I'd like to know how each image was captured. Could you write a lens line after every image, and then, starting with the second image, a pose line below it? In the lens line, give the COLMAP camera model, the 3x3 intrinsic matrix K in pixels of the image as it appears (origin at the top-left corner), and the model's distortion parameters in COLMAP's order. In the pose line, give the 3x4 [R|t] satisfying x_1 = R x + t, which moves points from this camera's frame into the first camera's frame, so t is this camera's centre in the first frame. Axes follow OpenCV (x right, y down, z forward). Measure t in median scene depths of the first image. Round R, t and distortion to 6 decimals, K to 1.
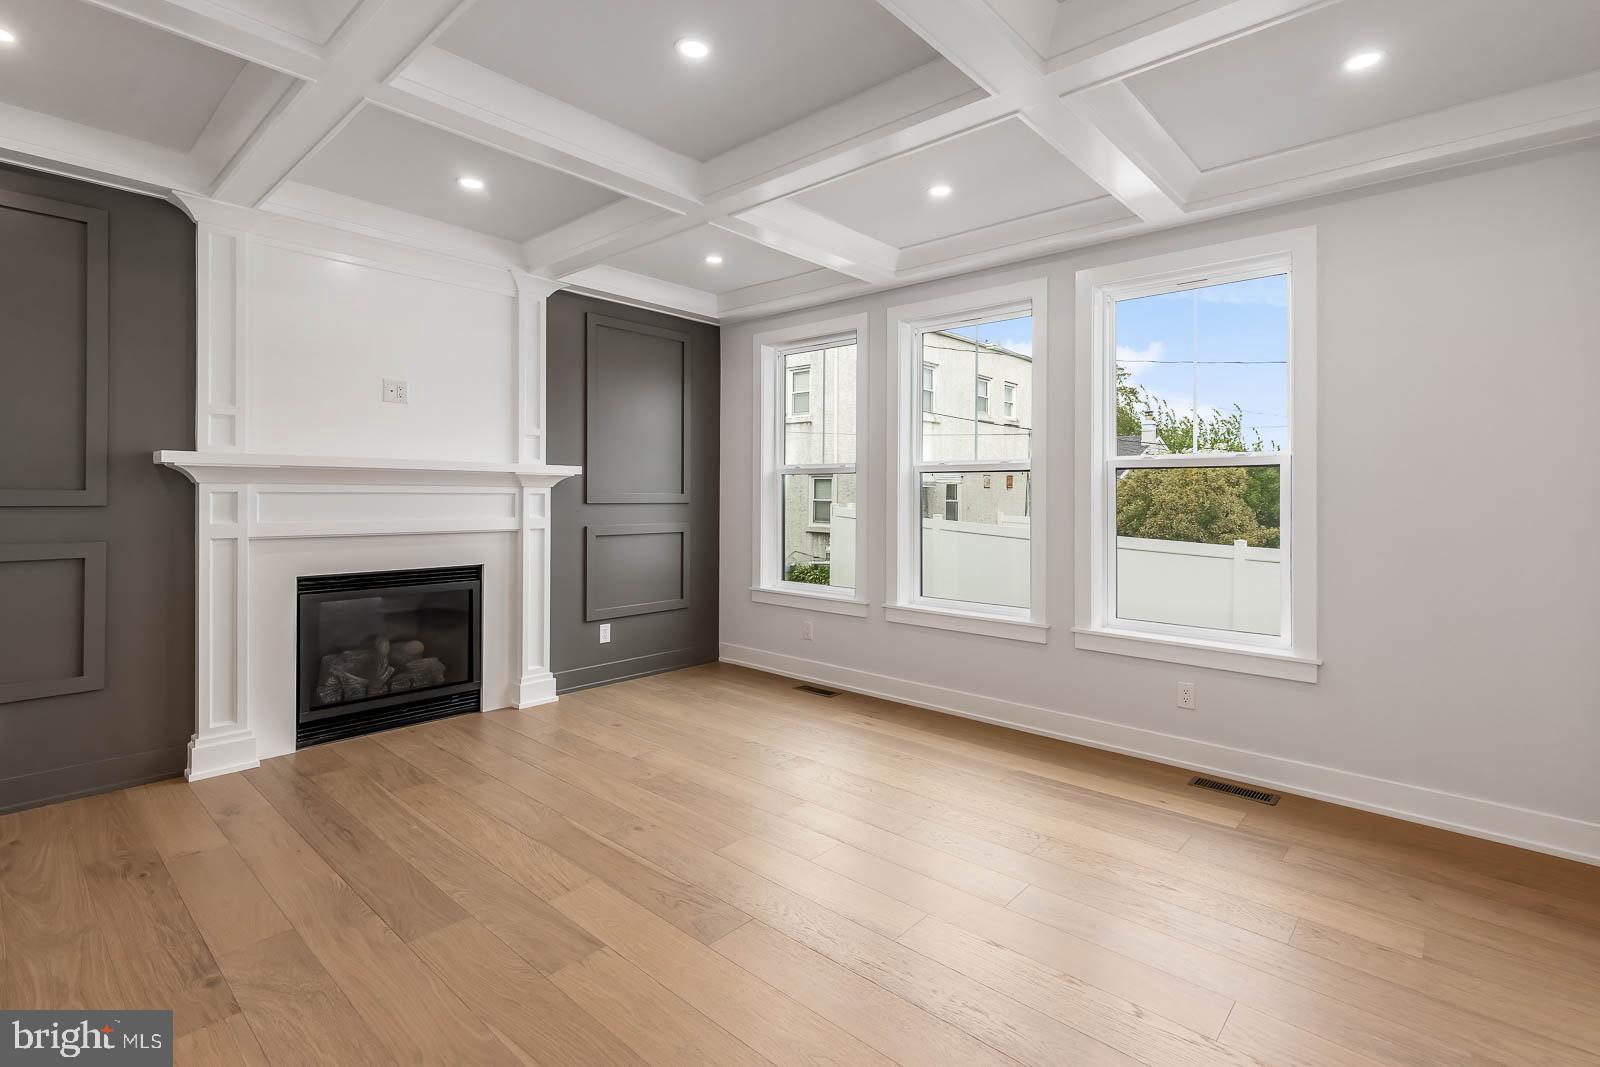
lens RADIAL K [[745.4, 0, 800.3], [0, 745.4, 496.9], [0, 0, 1]] dist [0.014438, 0.000293]
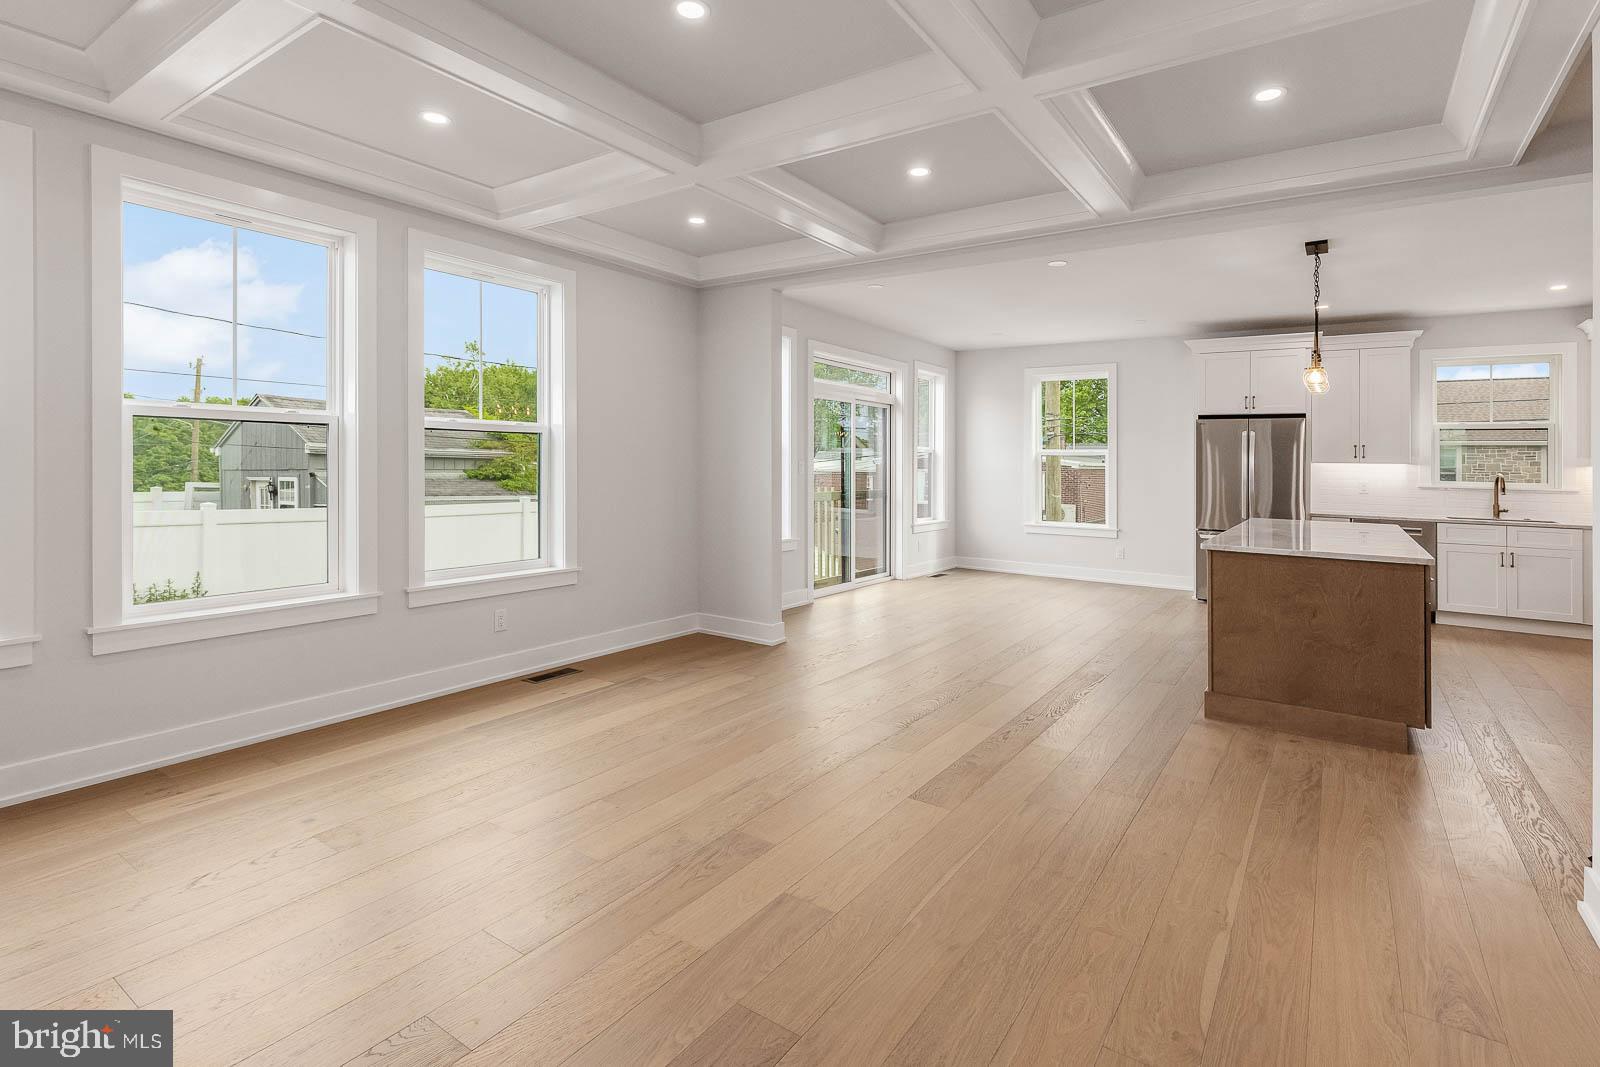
lens RADIAL K [[789.0, 0, 808.2], [0, 789.0, 460.1], [0, 0, 1]] dist [0.000582, 0.000048]
pose [[-0.134455, -0.002159, 0.990917, -1.368687], [-0.005369, 0.999985, 0.001450, 0.001713], [-0.990905, -0.005125, -0.134464, 1.142458]]
